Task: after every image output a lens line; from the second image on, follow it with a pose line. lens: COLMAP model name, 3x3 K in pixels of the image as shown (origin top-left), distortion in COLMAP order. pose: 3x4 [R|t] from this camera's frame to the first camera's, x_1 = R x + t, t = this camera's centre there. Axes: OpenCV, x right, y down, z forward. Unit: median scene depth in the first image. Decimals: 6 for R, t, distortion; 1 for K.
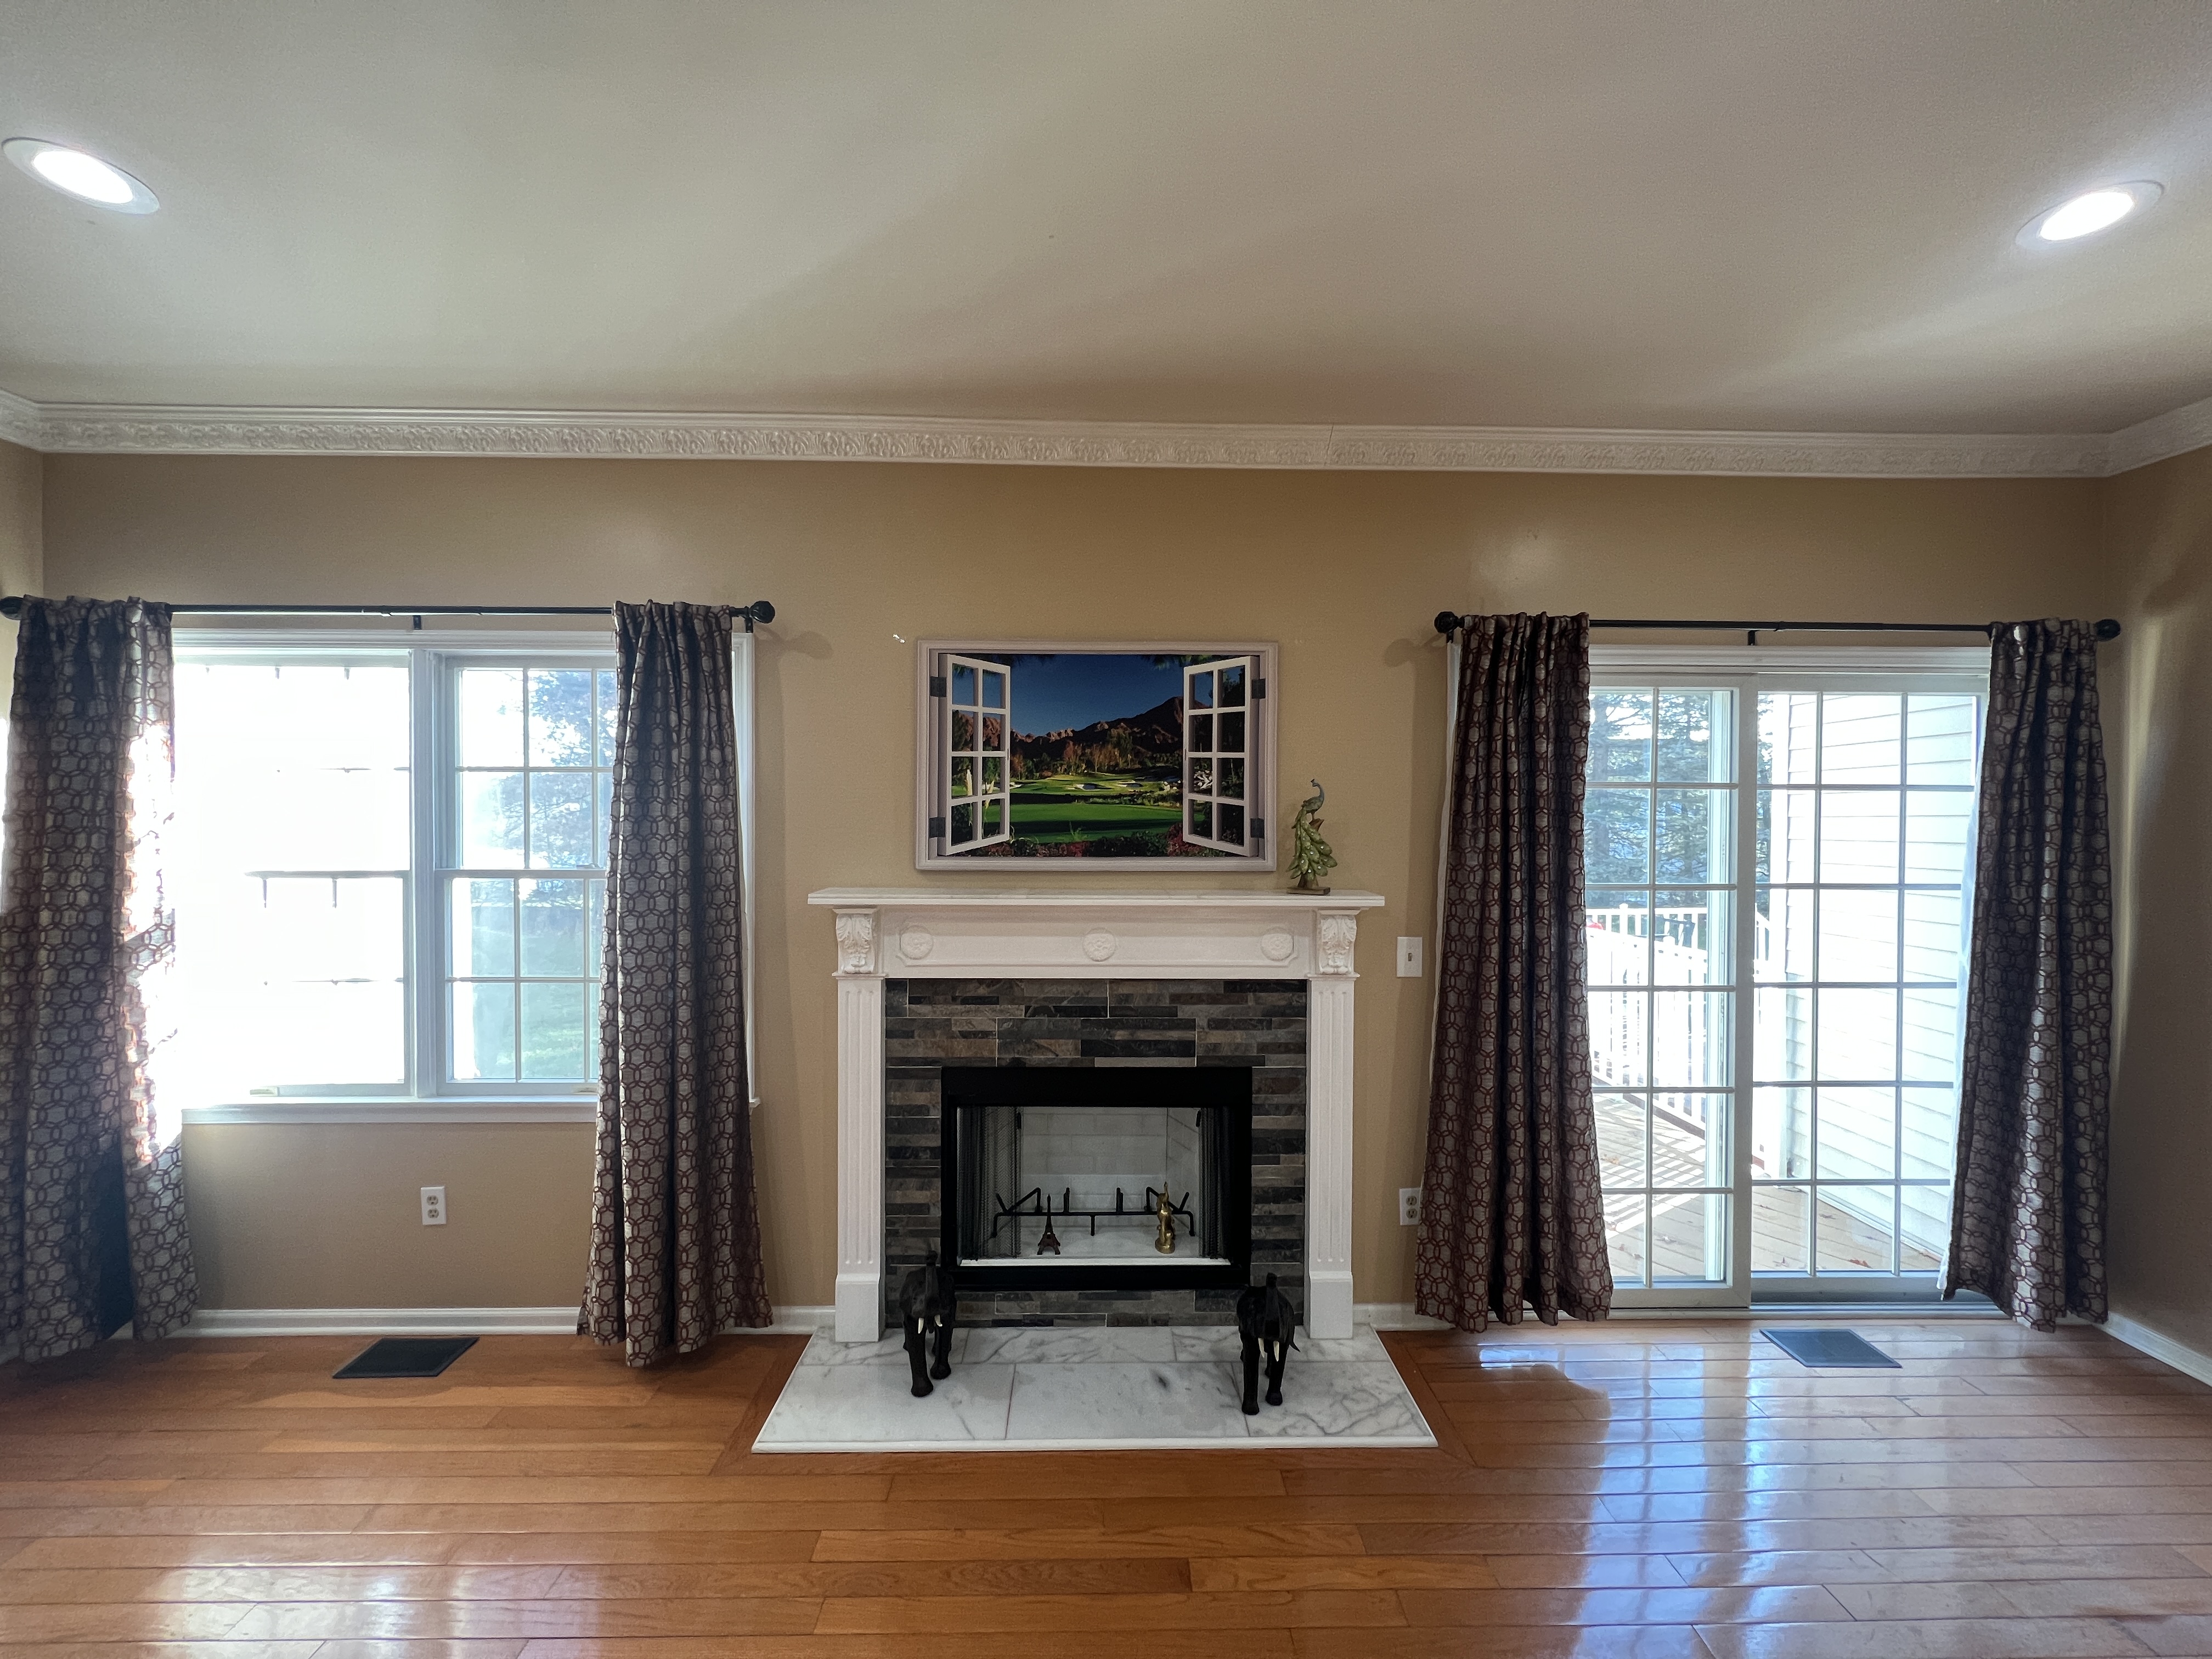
lens RADIAL K [[884.1, 0, 1109.9], [0, 884.1, 834.5], [0, 0, 1]] dist [-0.002901, 0.000070]
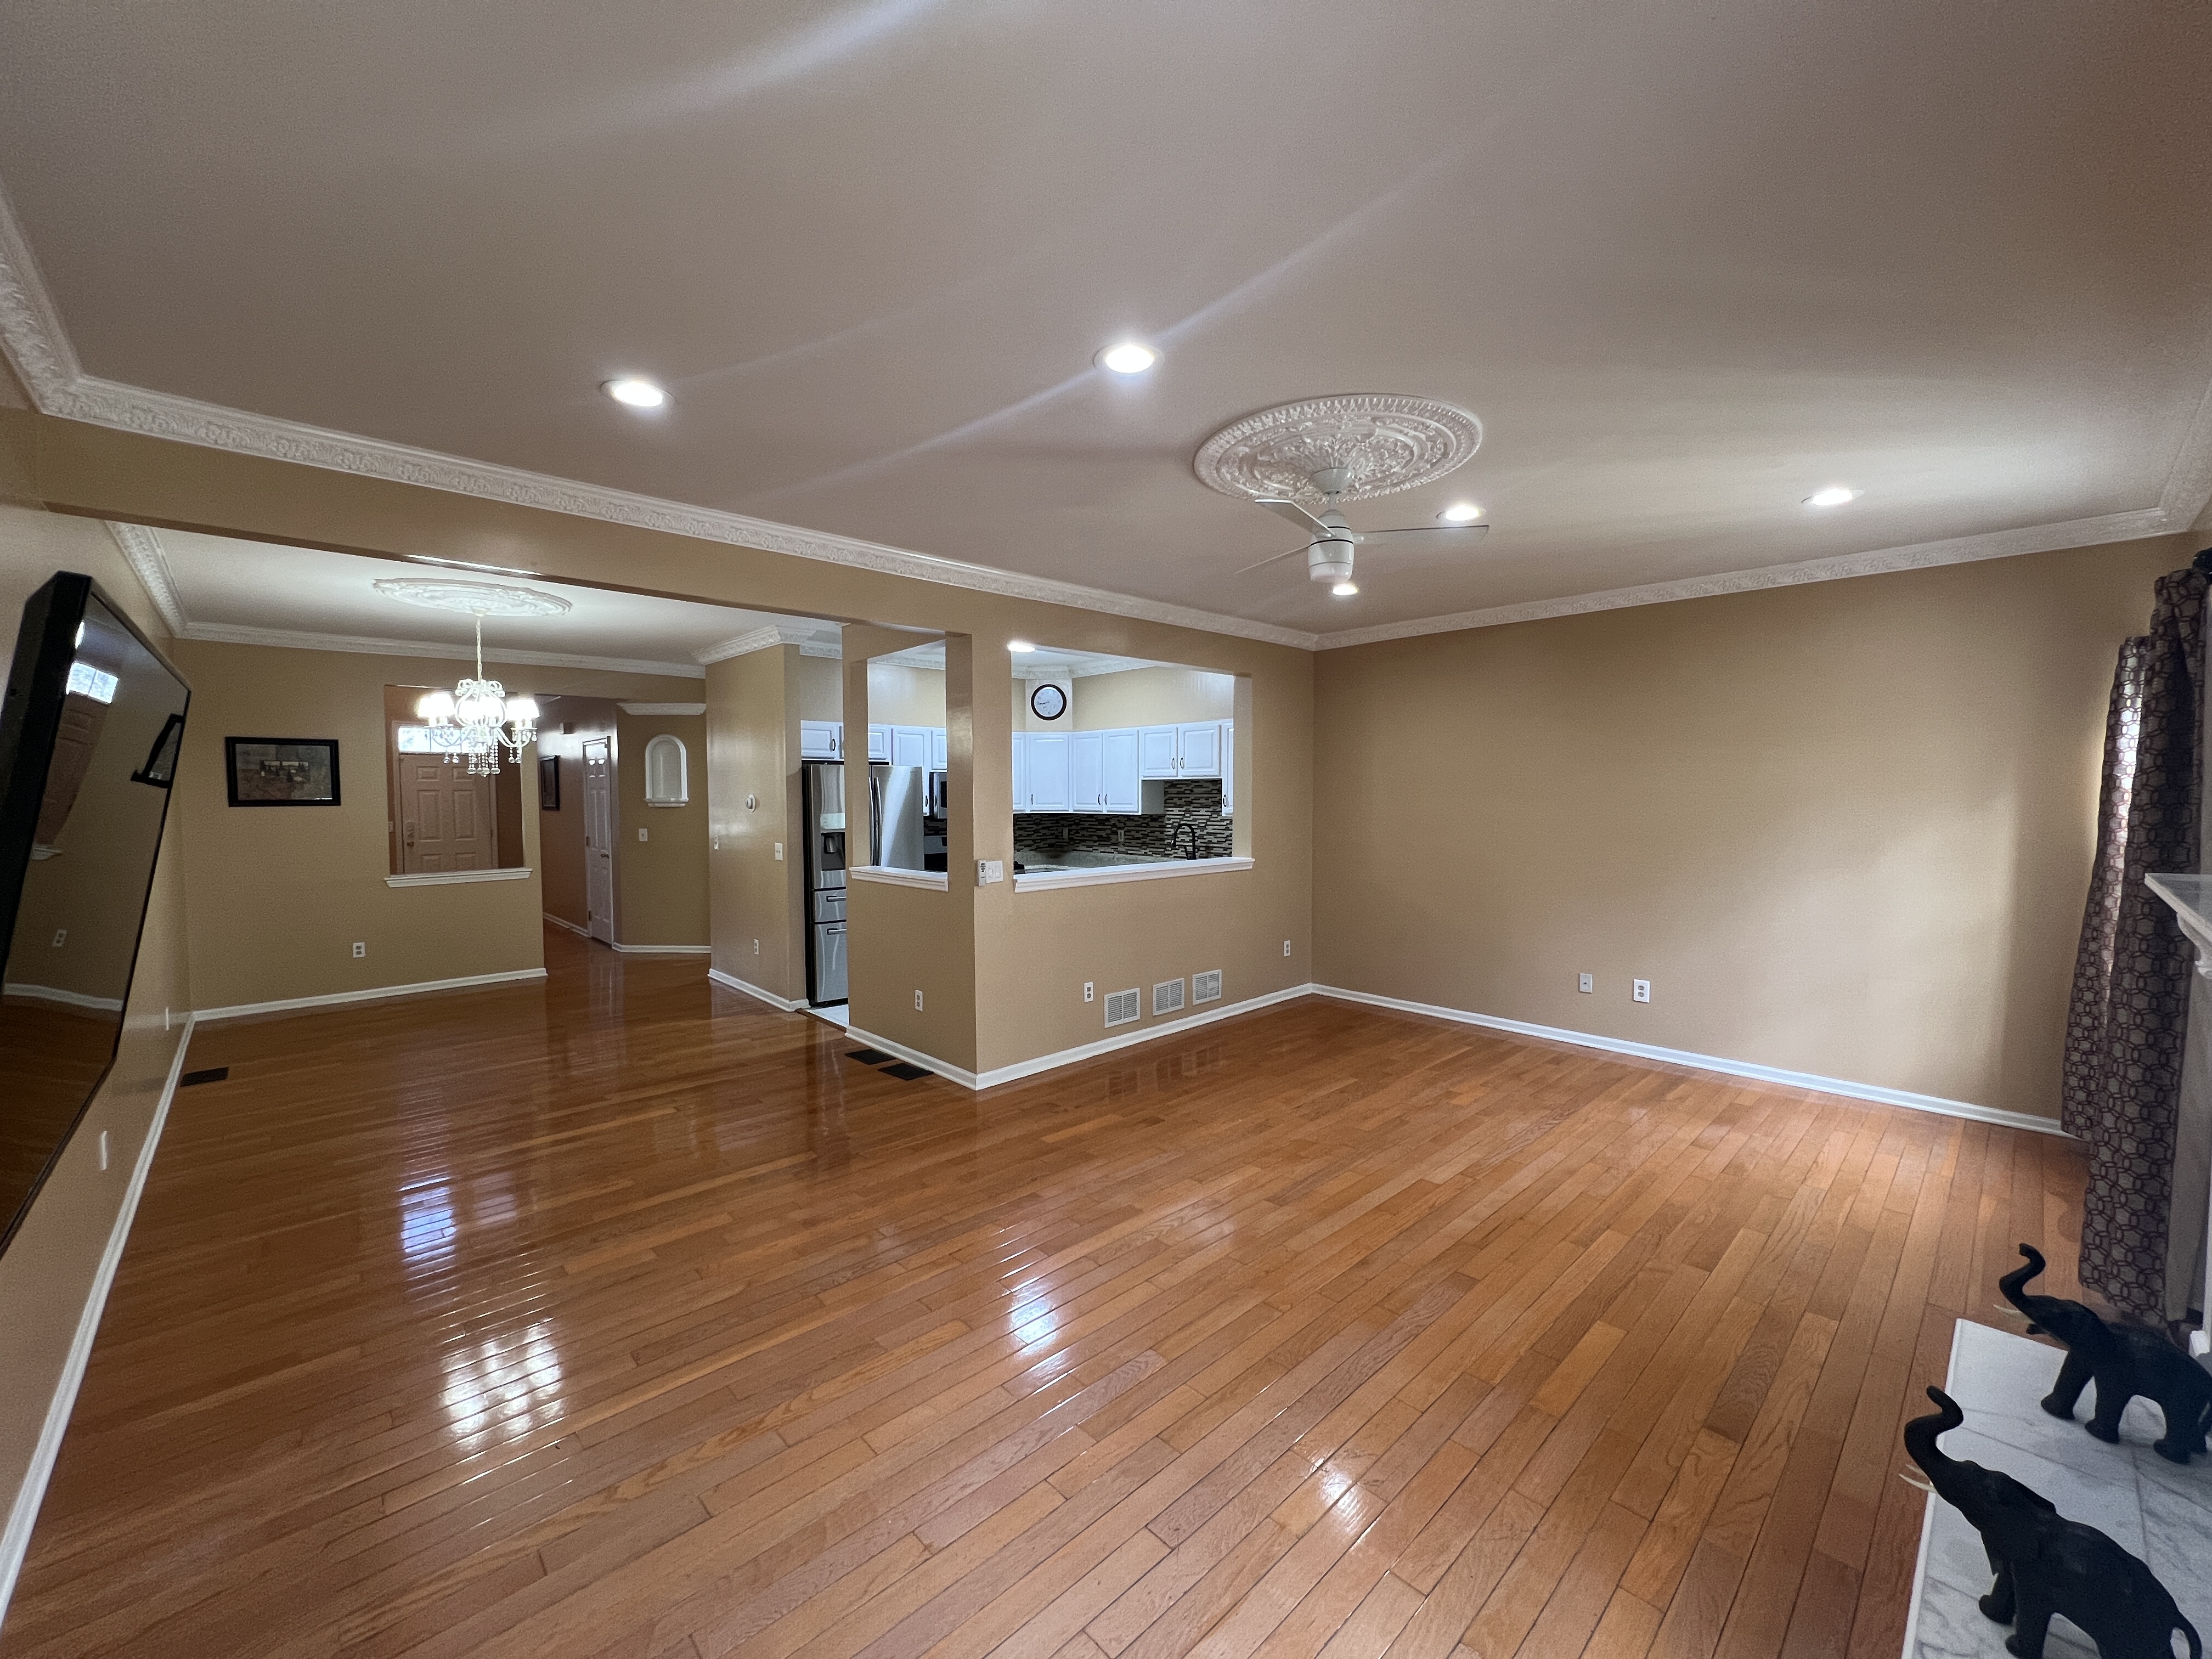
lens RADIAL K [[884.1, 0, 1093.0], [0, 884.1, 844.2], [0, 0, 1]] dist [-0.002901, 0.000070]
pose [[-0.755827, 0.033874, -0.653894, 0.989794], [-0.008180, 0.998094, 0.061160, 0.000113], [0.654720, 0.051575, -0.754110, 0.884128]]
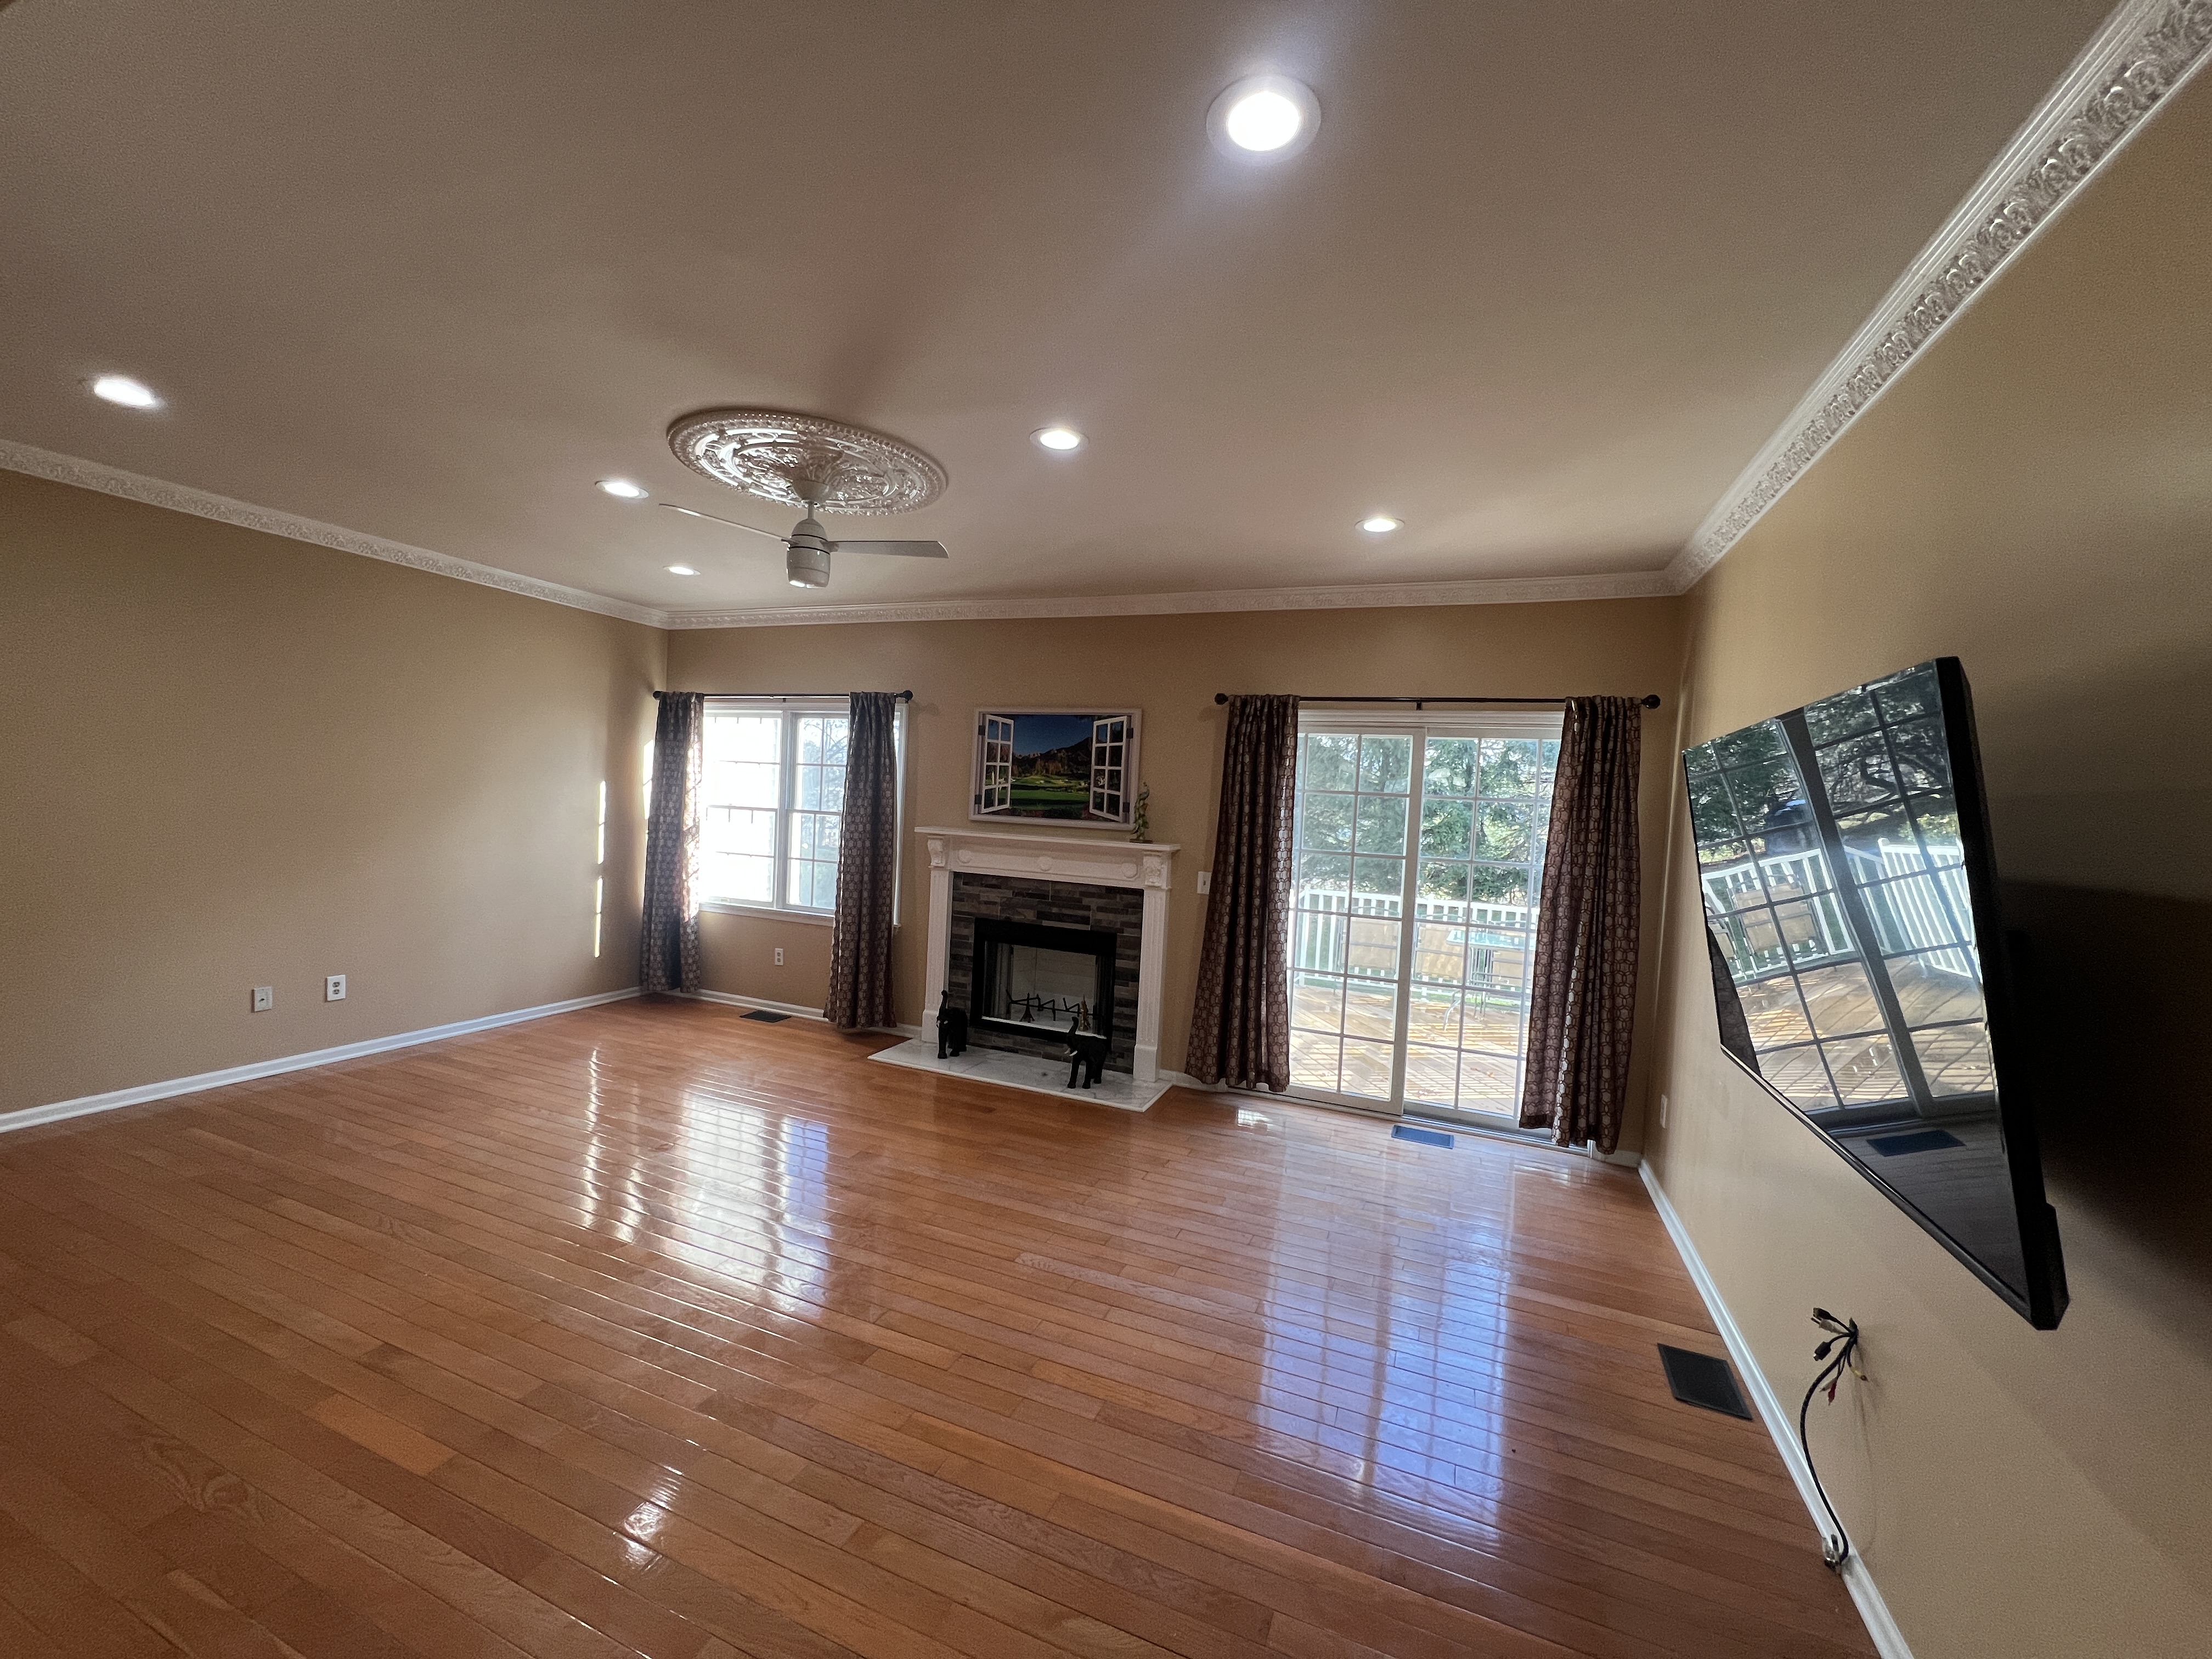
lens RADIAL K [[884.1, 0, 1101.3], [0, 884.1, 833.2], [0, 0, 1]] dist [-0.002901, 0.000070]
pose [[0.914625, 0.058547, -0.400041, 0.879287], [-0.052840, 0.998283, 0.025291, 0.002980], [0.400835, -0.001994, 0.916148, -0.746350]]
